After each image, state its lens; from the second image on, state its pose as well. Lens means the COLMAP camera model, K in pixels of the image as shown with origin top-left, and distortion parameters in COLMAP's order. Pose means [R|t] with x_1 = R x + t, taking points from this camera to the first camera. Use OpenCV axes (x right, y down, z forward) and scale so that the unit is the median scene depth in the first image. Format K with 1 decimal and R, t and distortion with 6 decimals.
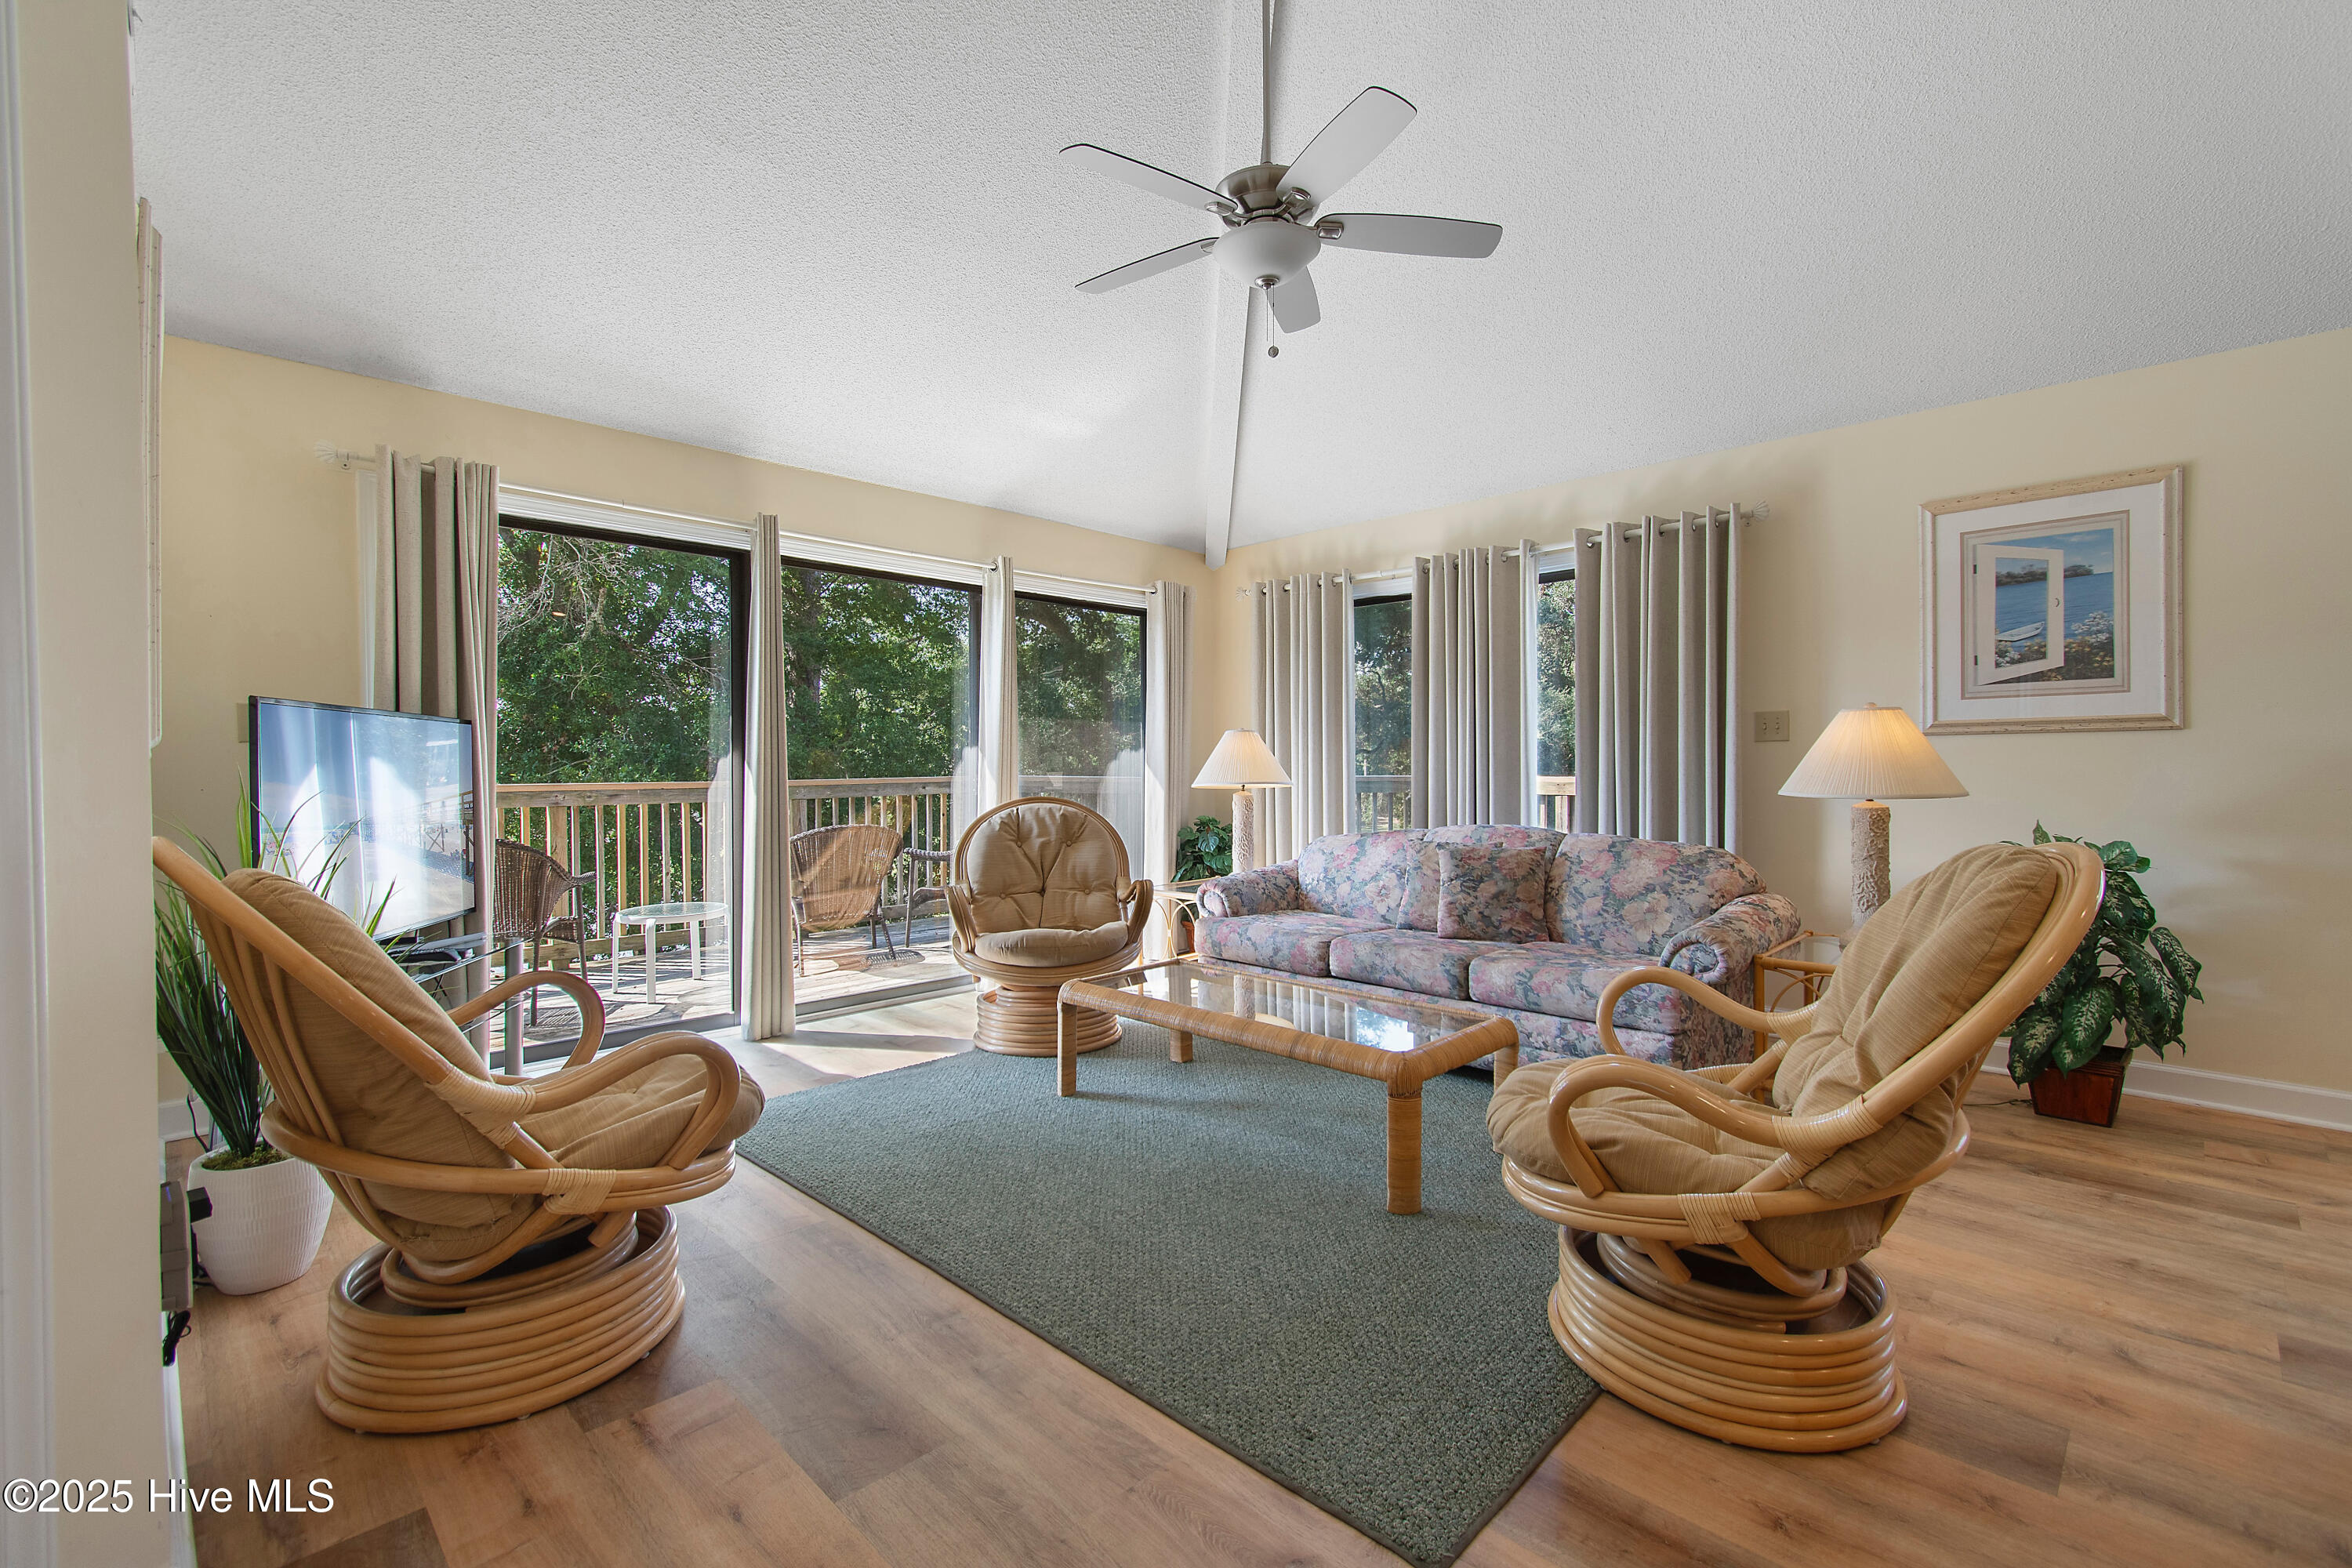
lens RADIAL K [[1037.8, 0, 1189.1], [0, 1037.8, 781.1], [0, 0, 1]] dist [-0.003687, -0.000662]
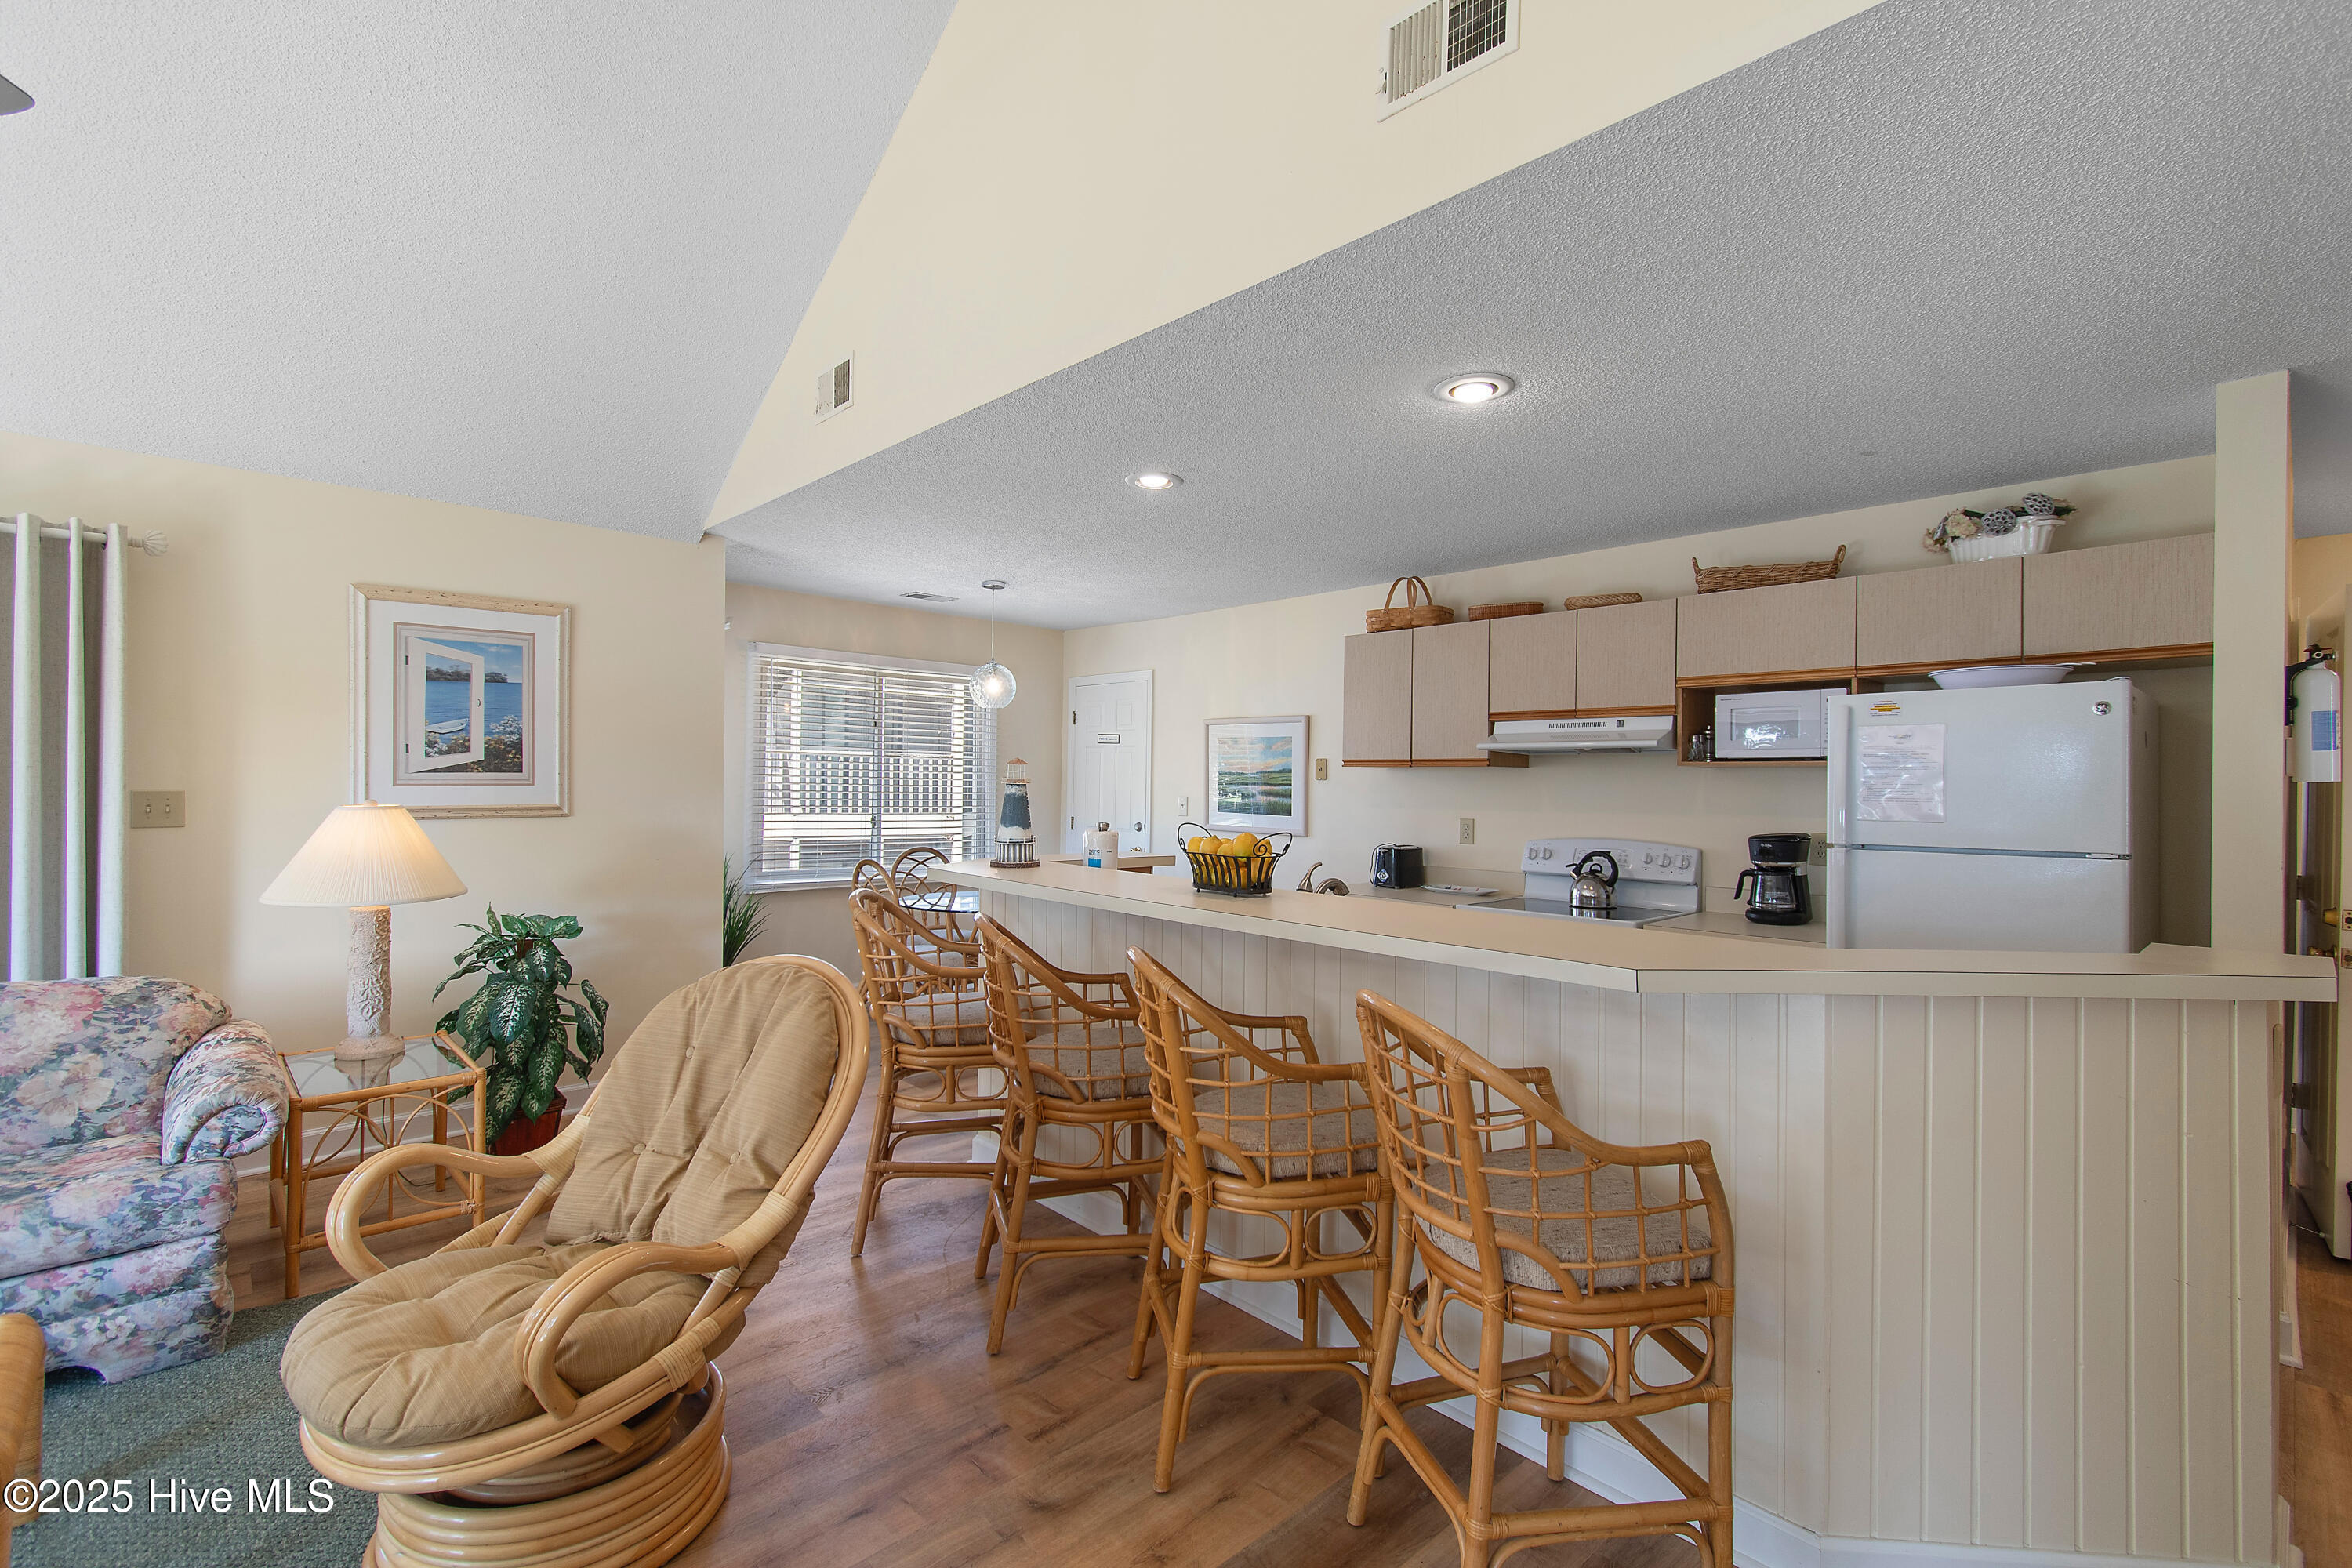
lens RADIAL K [[1037.8, 0, 1189.1], [0, 1037.8, 781.1], [0, 0, 1]] dist [-0.003687, -0.000662]
pose [[0.017451, 0.003220, 0.999843, -0.269118], [-0.001313, 0.999994, -0.003197, -0.085152], [-0.999847, -0.001257, 0.017455, 0.211000]]
